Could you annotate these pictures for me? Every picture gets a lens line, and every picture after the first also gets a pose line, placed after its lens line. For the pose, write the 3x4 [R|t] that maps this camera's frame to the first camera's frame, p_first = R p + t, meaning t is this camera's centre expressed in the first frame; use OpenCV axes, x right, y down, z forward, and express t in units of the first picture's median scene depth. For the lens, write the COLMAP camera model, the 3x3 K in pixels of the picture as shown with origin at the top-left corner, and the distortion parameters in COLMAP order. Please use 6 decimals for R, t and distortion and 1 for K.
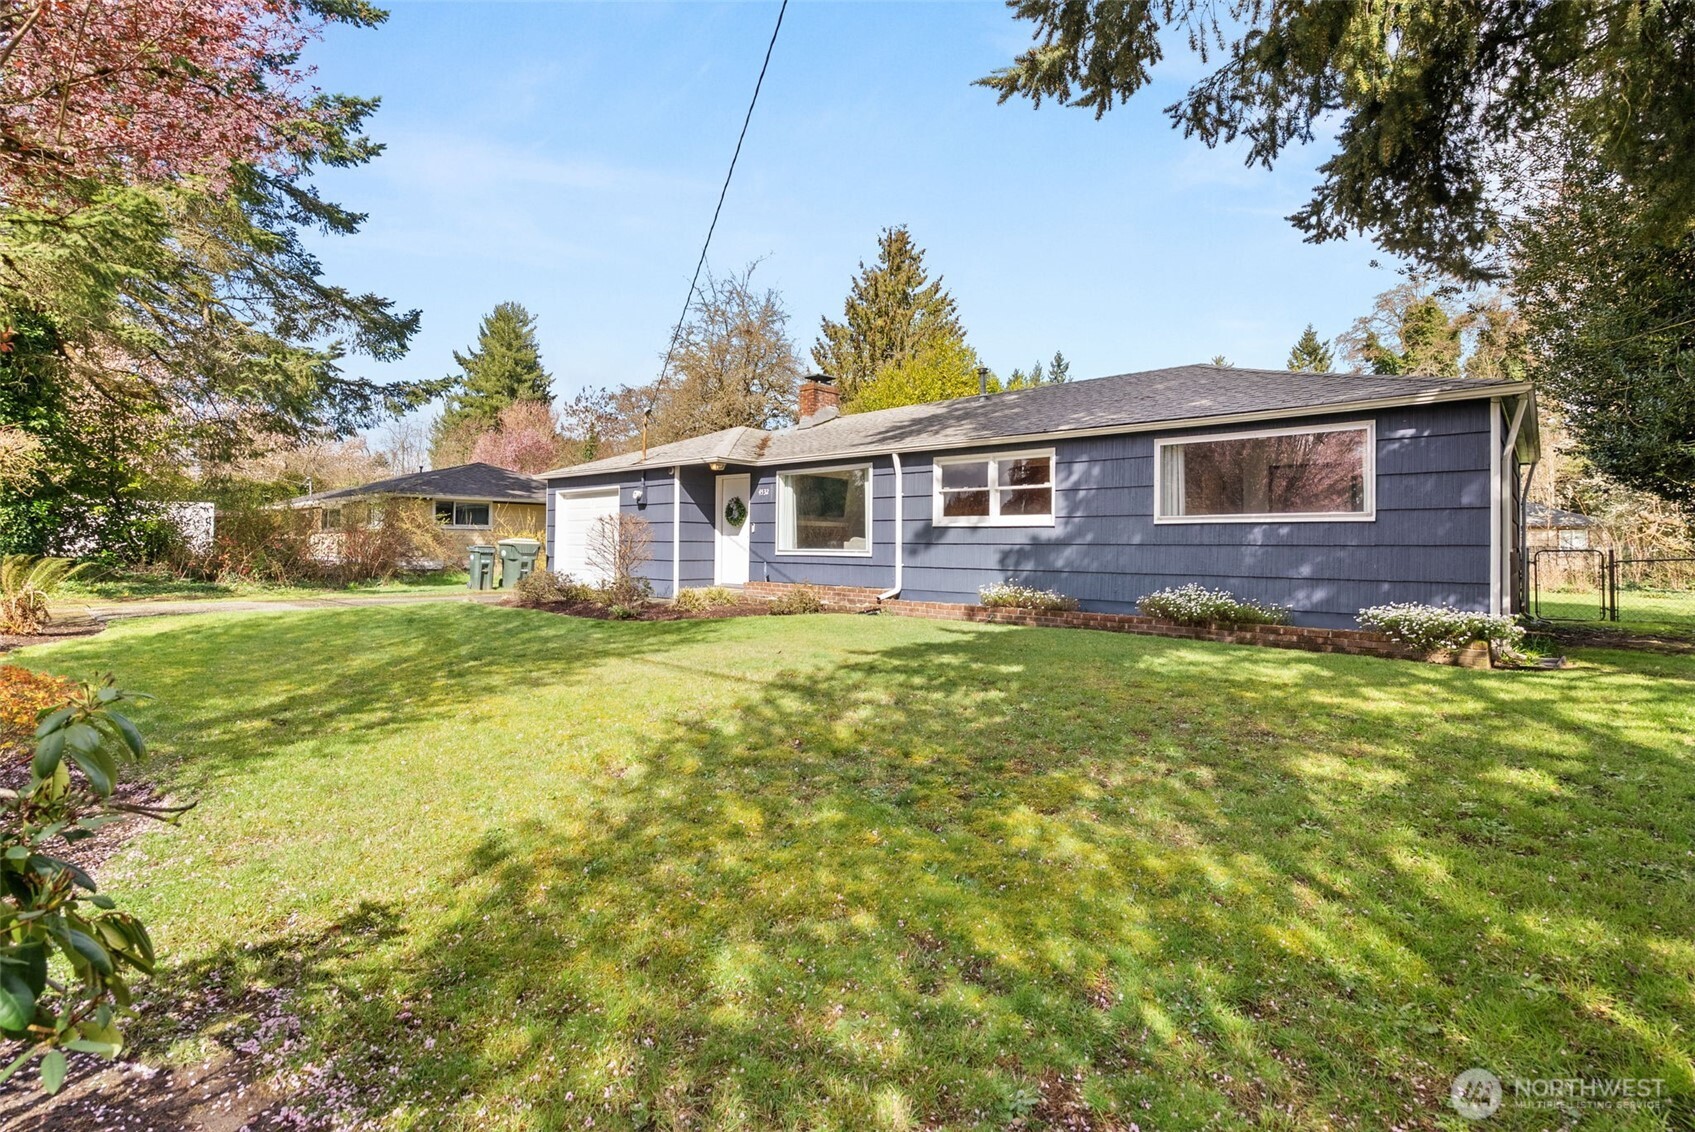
lens RADIAL K [[768.6, 0, 851.0], [0, 768.6, 530.9], [0, 0, 1]] dist [0.000104, 0.000271]
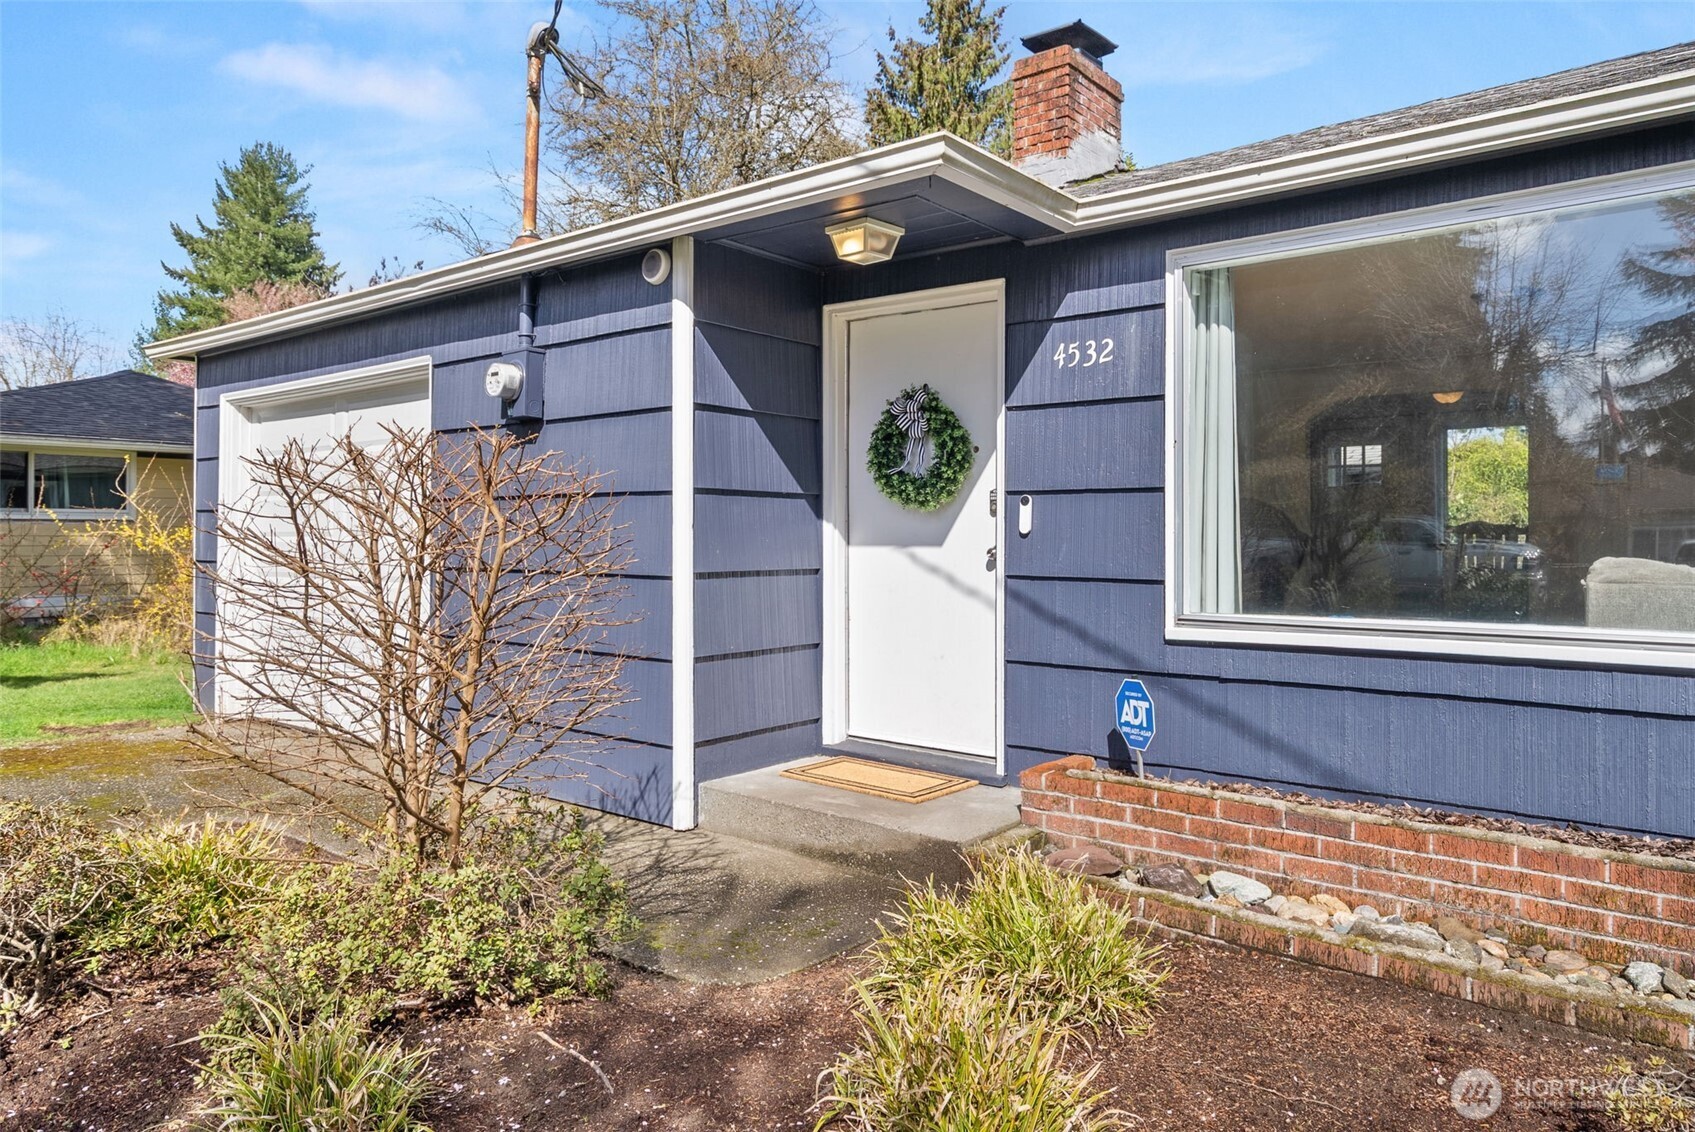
lens RADIAL K [[1106.0, 0, 848.2], [0, 1106.0, 531.5], [0, 0, 1]] dist [0.002556, -0.000227]
pose [[0.998746, -0.006266, 0.049675, -0.197146], [0.005531, 0.999873, 0.014918, -0.004214], [-0.049762, -0.014624, 0.998654, 0.680542]]
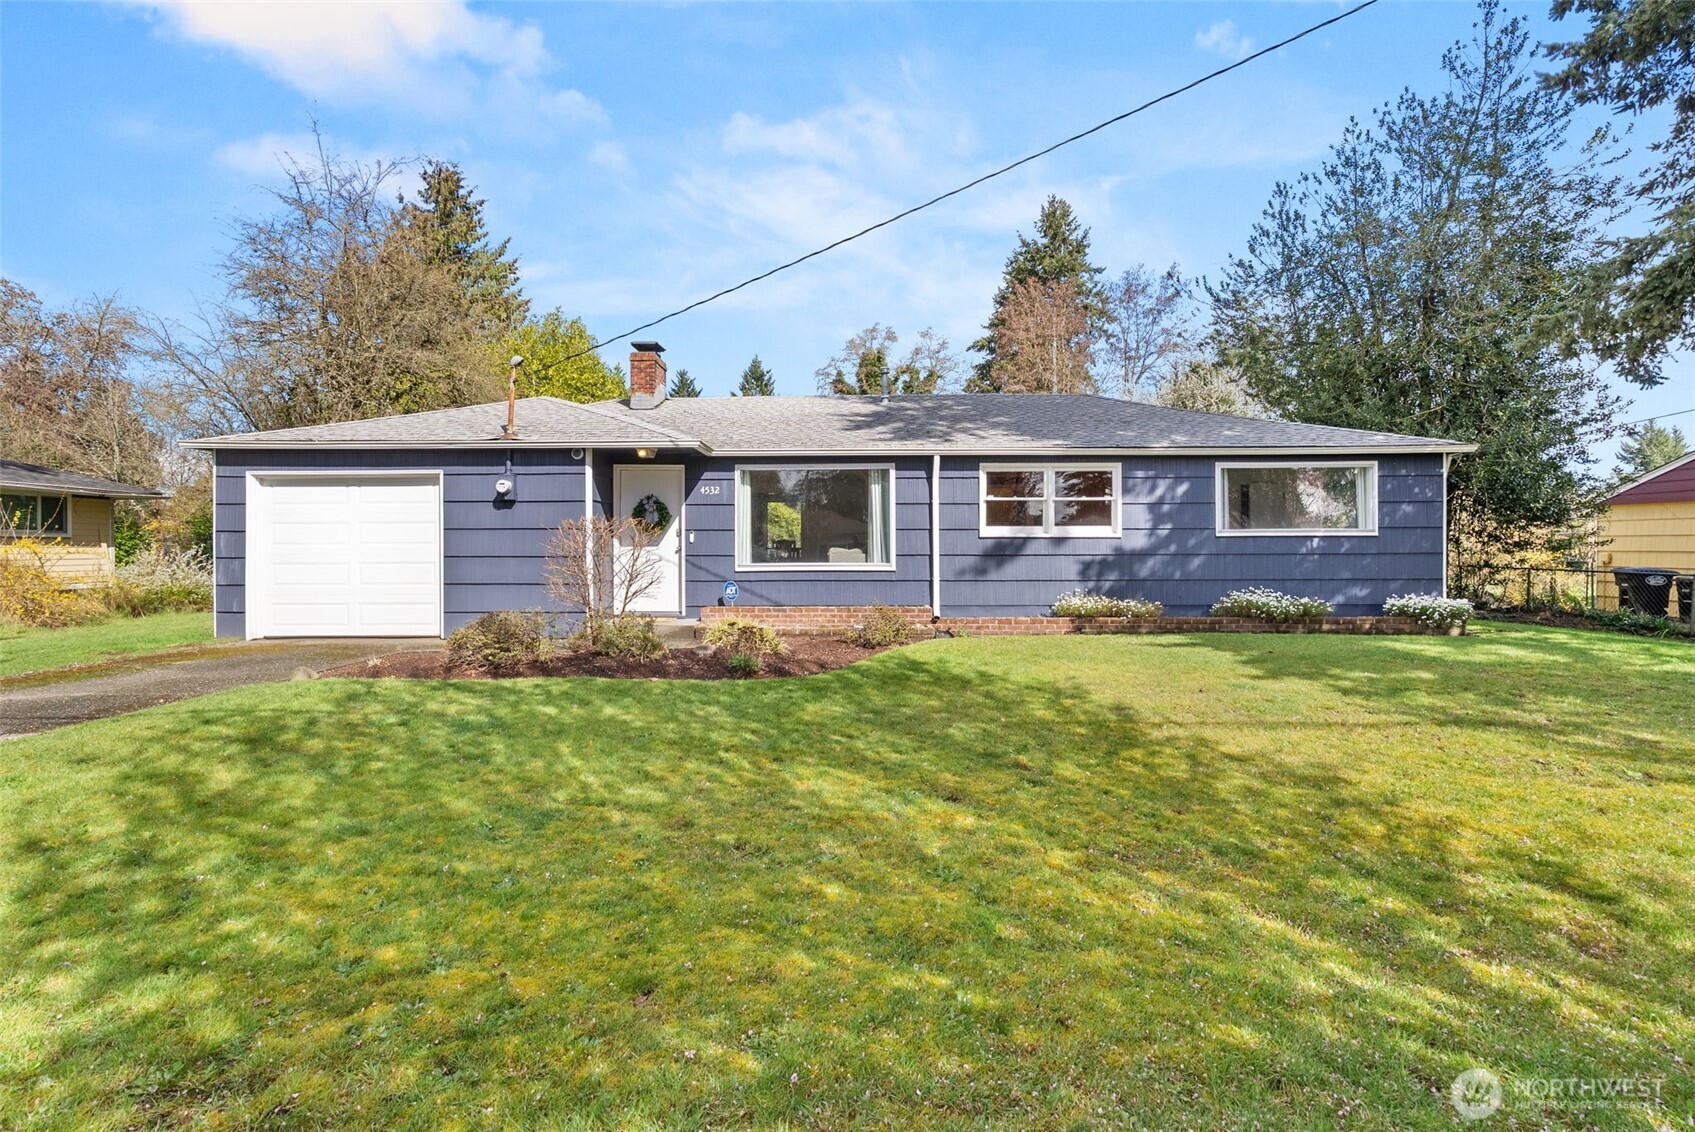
lens RADIAL K [[772.1, 0, 842.3], [0, 772.1, 544.8], [0, 0, 1]] dist [-0.001785, 0.001013]
pose [[0.764534, -0.007113, 0.644544, -0.511647], [-0.002851, 0.999892, 0.014416, -0.007371], [-0.644577, -0.012859, 0.764431, 0.318578]]
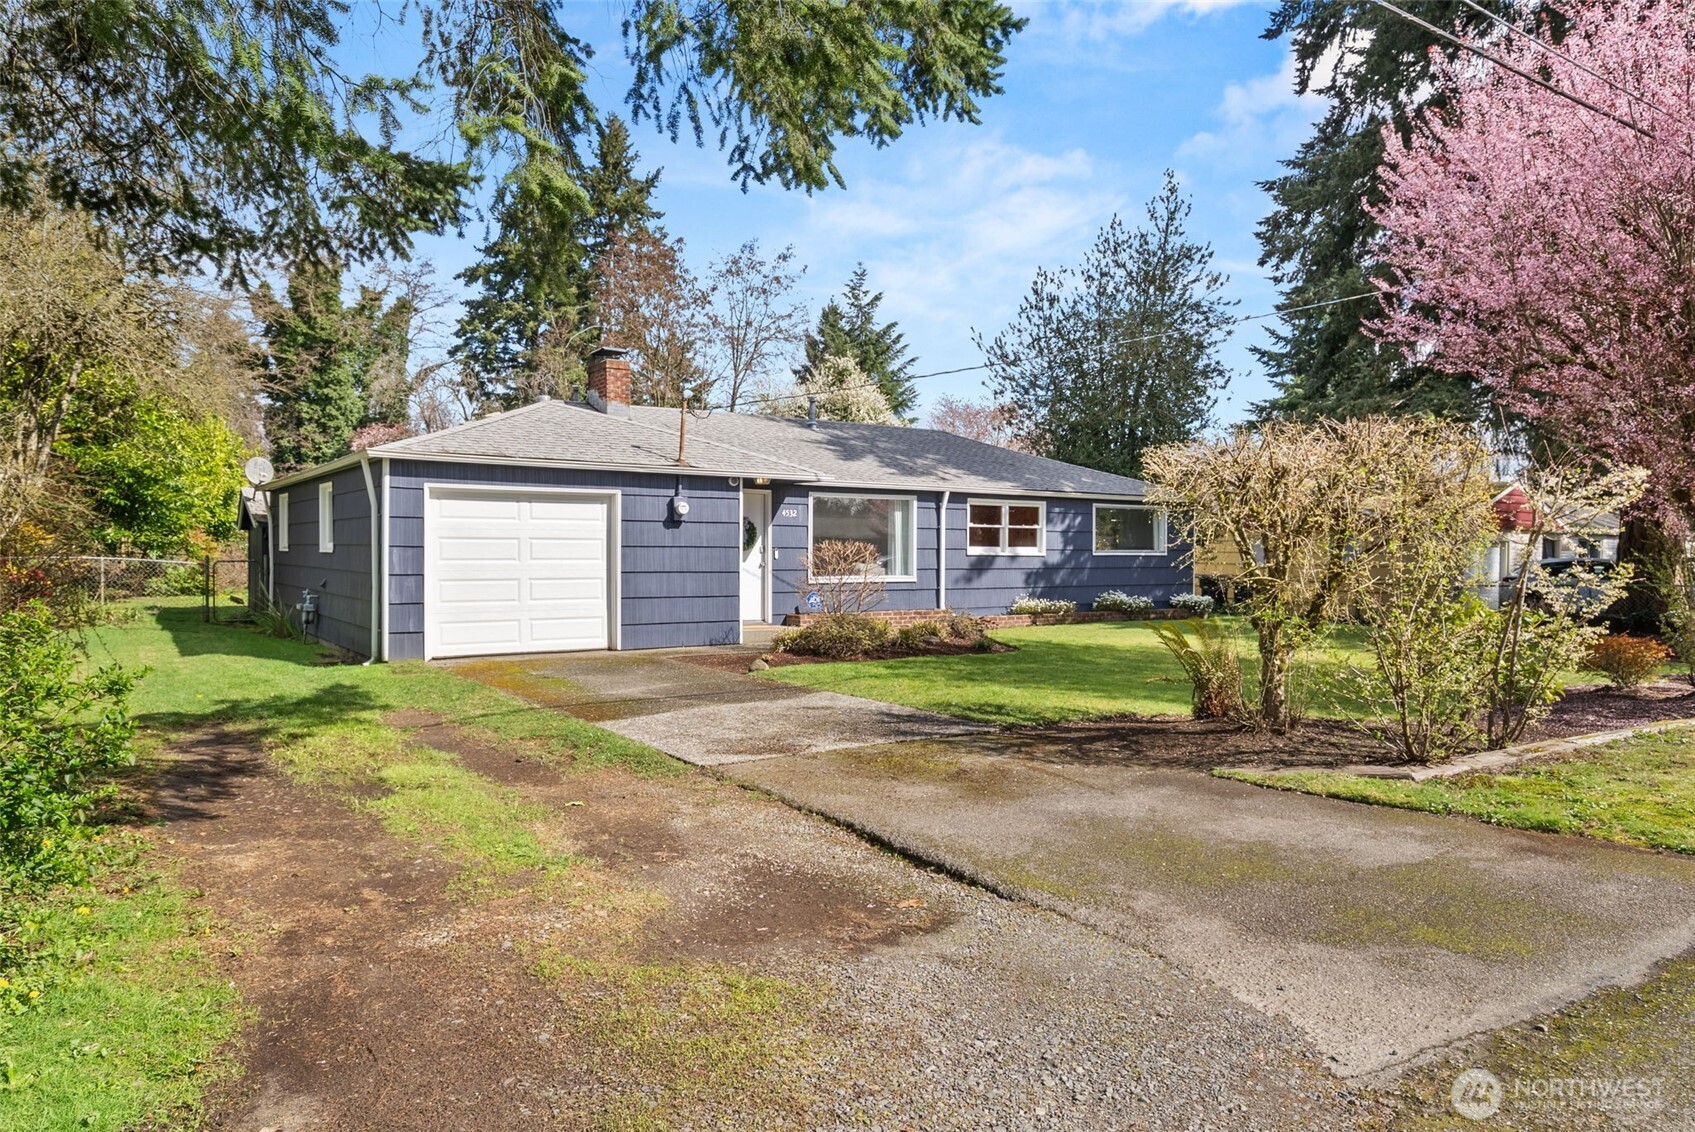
lens RADIAL K [[1106.0, 0, 848.2], [0, 1106.0, 531.5], [0, 0, 1]] dist [0.002556, -0.000227]
pose [[0.240009, 0.010408, 0.970715, -1.336191], [-0.020280, 0.999778, -0.005705, -0.023543], [-0.970559, -0.018317, 0.240167, 0.624639]]
